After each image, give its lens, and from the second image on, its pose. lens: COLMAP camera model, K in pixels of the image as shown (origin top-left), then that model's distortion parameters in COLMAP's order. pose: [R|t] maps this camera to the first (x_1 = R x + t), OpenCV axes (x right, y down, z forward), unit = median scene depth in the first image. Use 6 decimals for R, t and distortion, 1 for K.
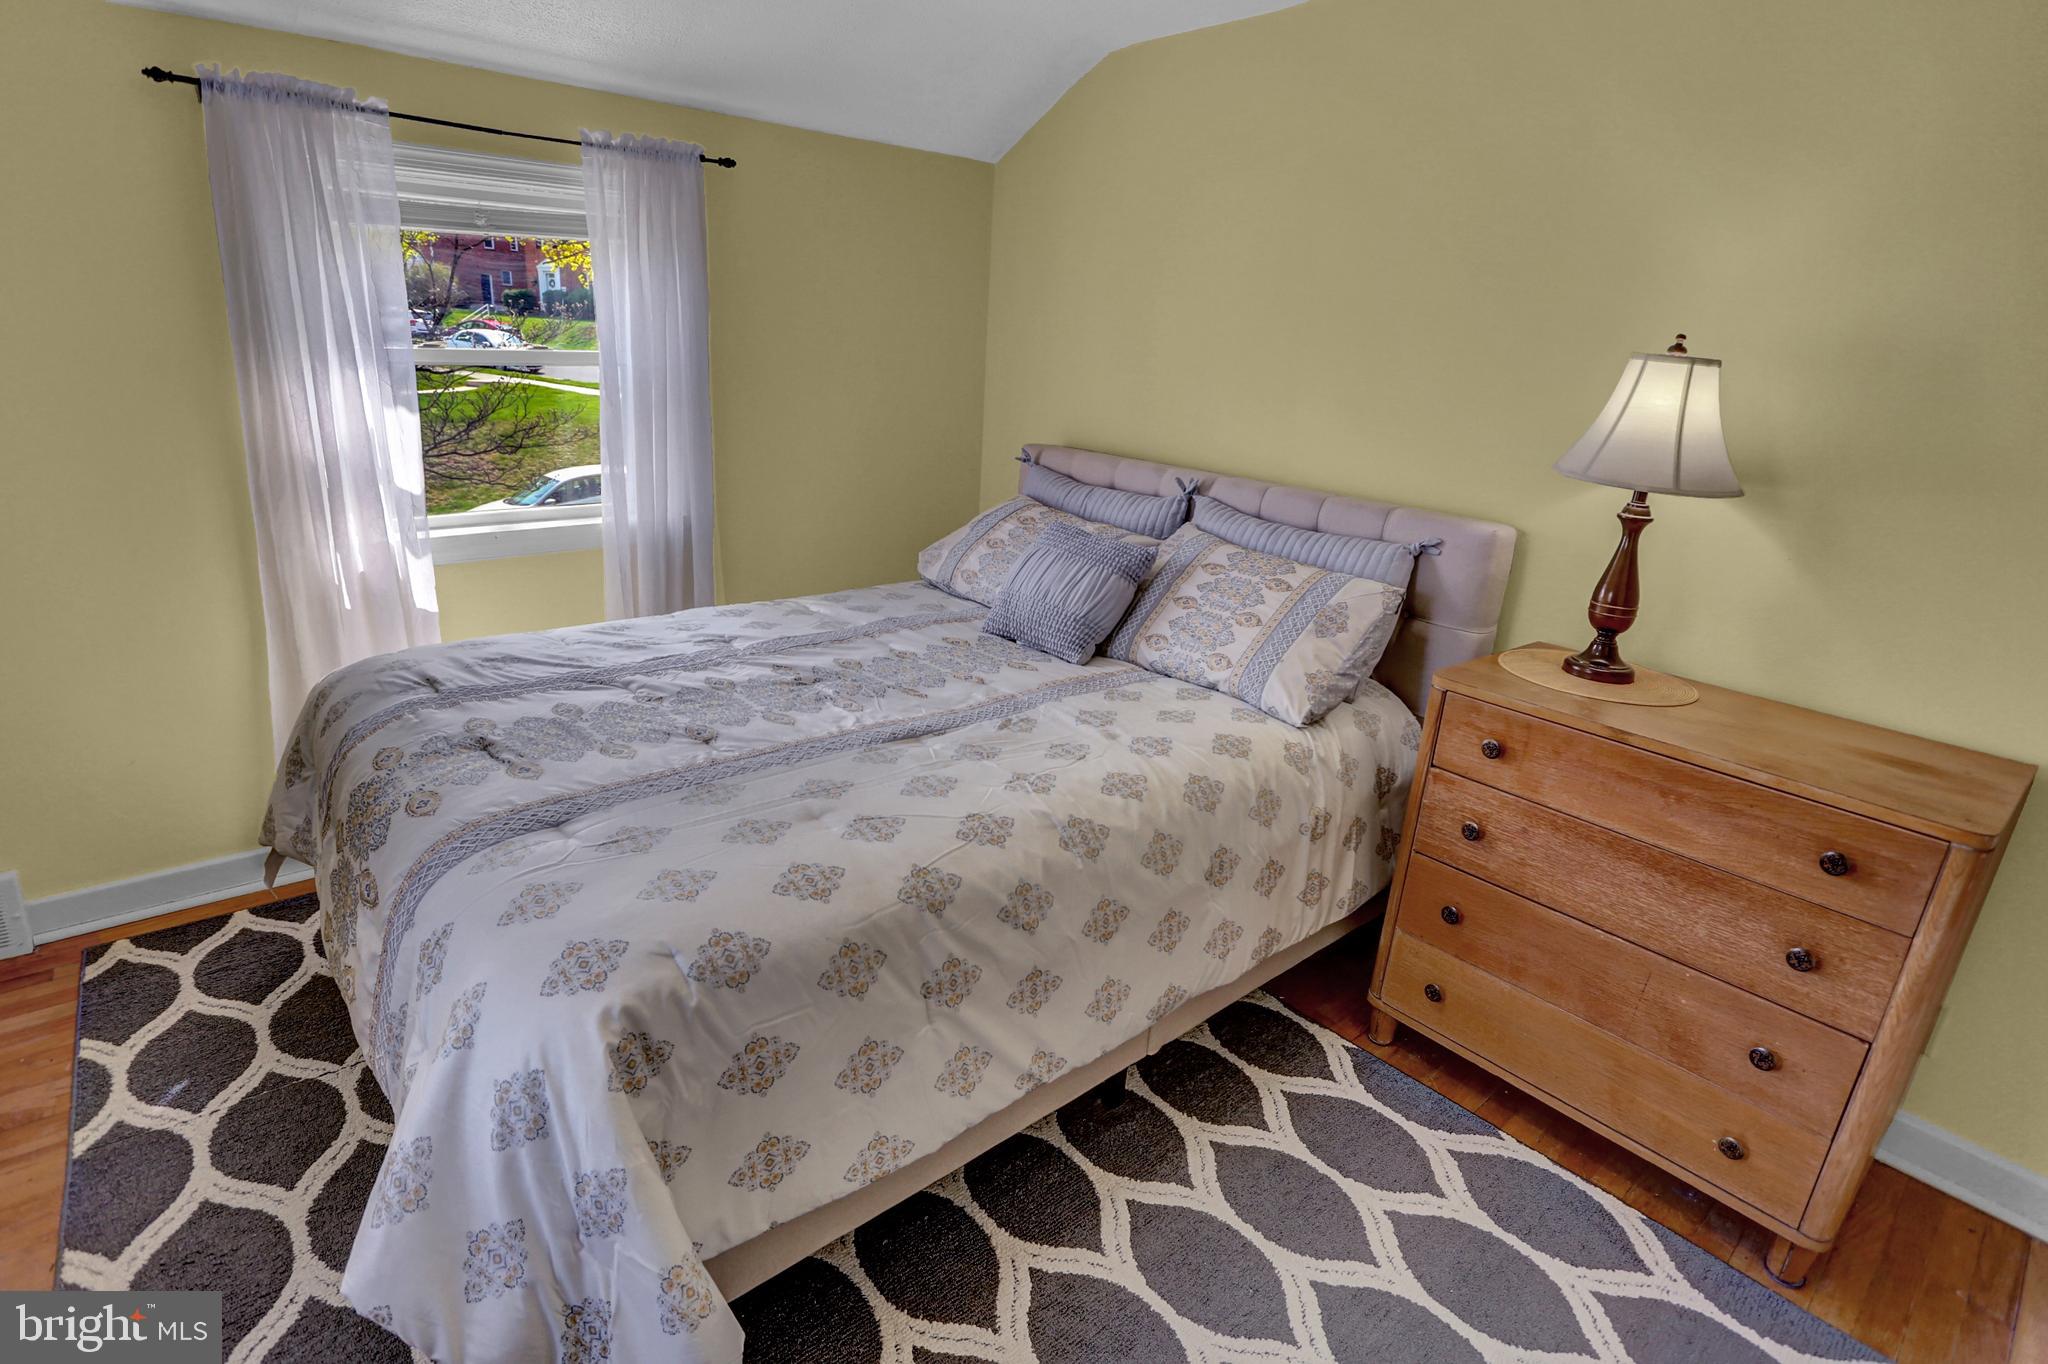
lens RADIAL K [[1031.6, 0, 1021.0], [0, 1031.6, 675.0], [0, 0, 1]] dist [-0.003091, -0.000167]
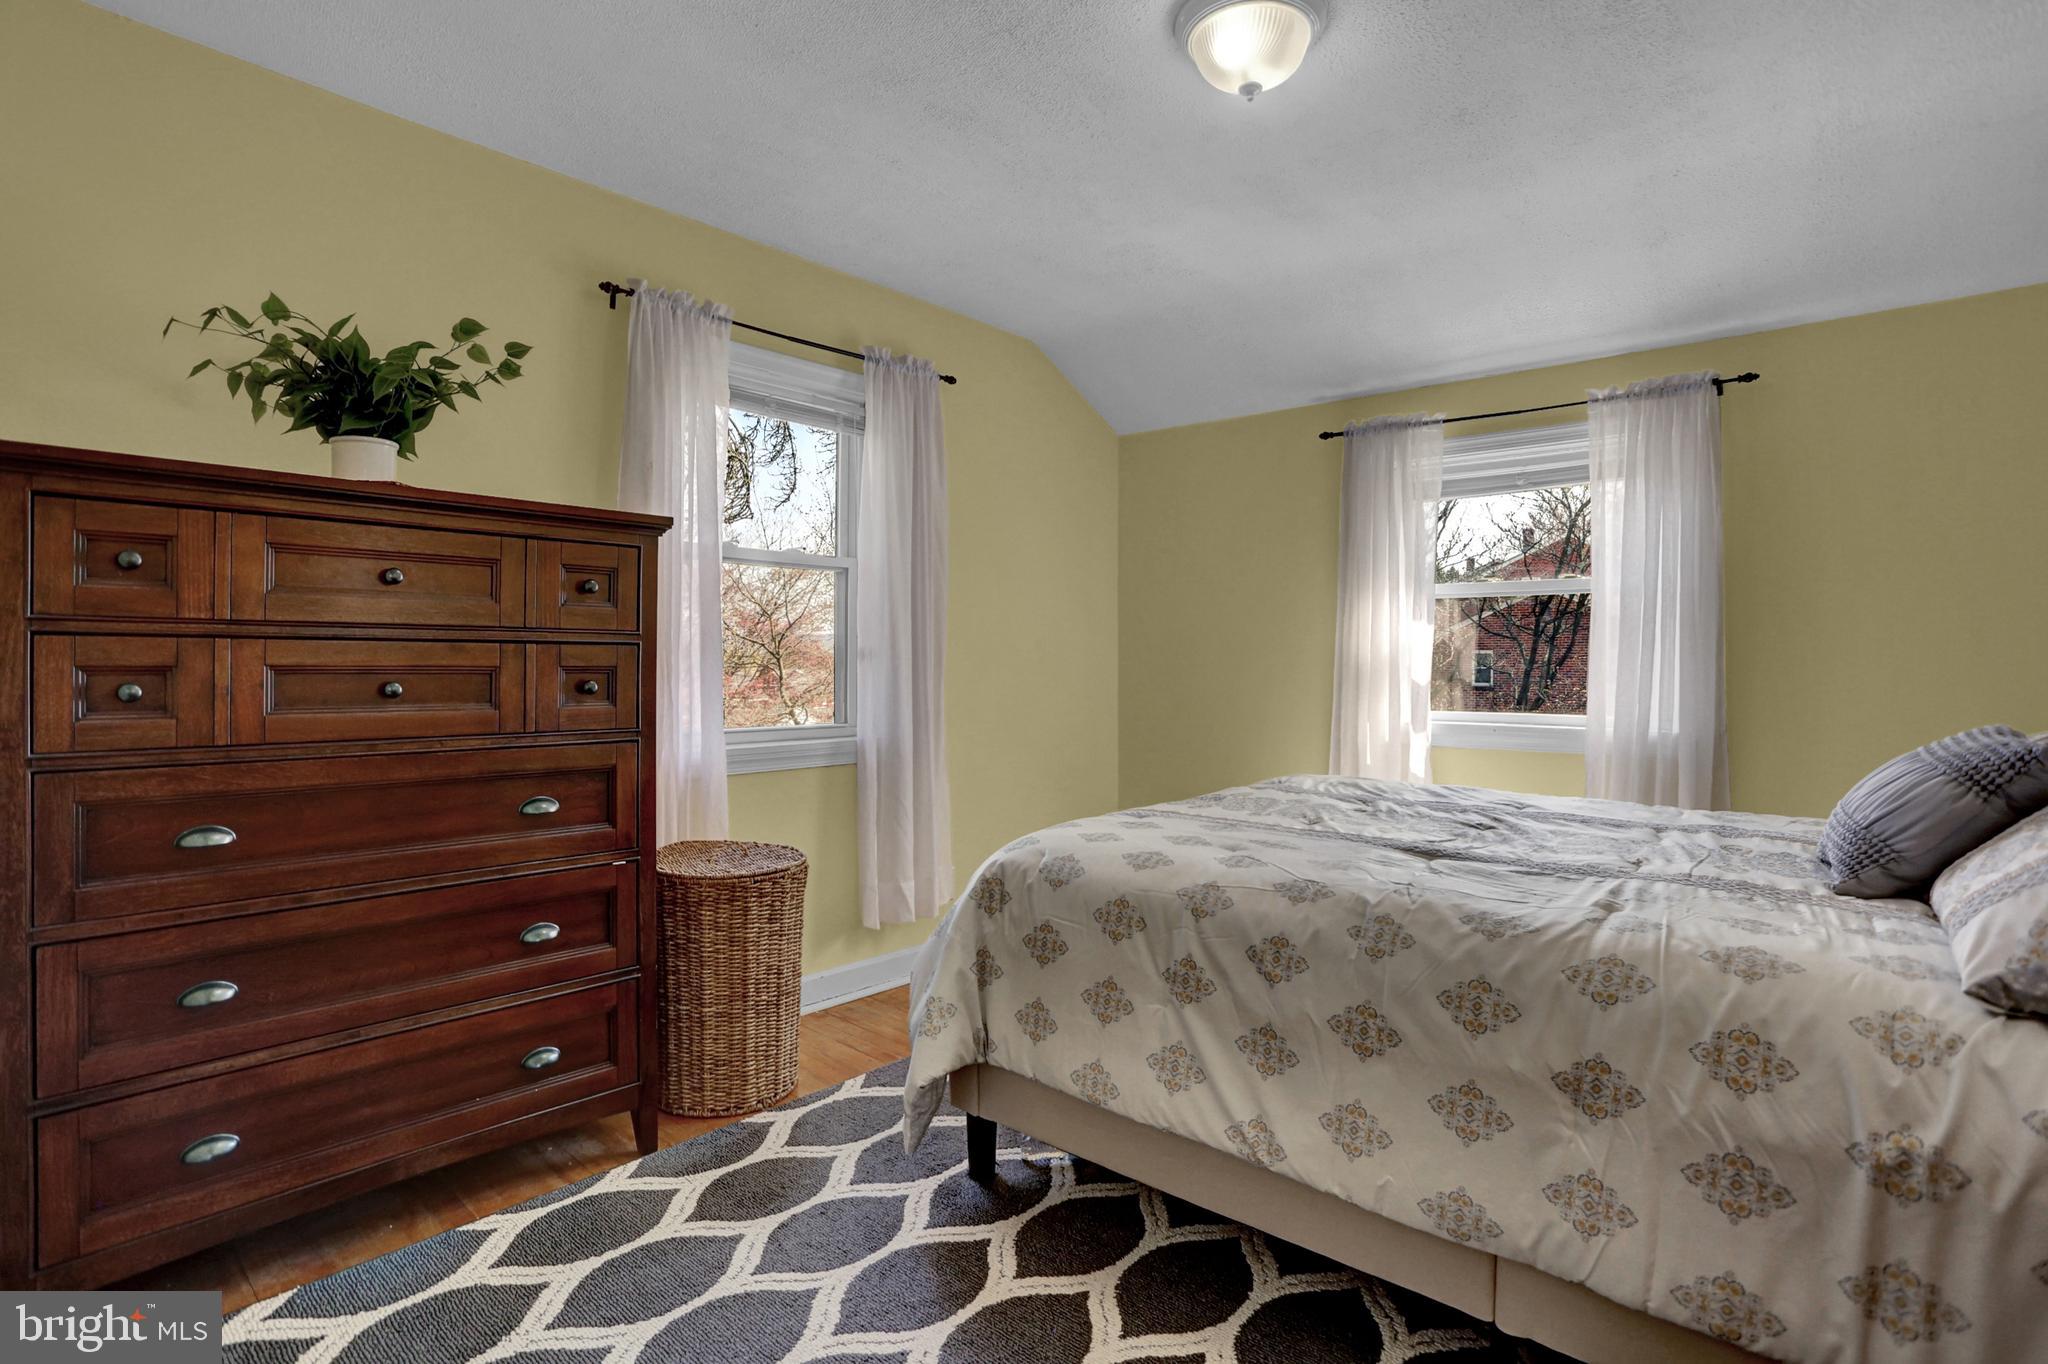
lens RADIAL K [[1031.6, 0, 1021.0], [0, 1031.6, 675.0], [0, 0, 1]] dist [-0.003091, -0.000167]
pose [[0.152566, -0.032371, -0.987763, 0.732291], [-0.316289, 0.945298, -0.079832, 0.089048], [0.936315, 0.324598, 0.133982, 0.397313]]
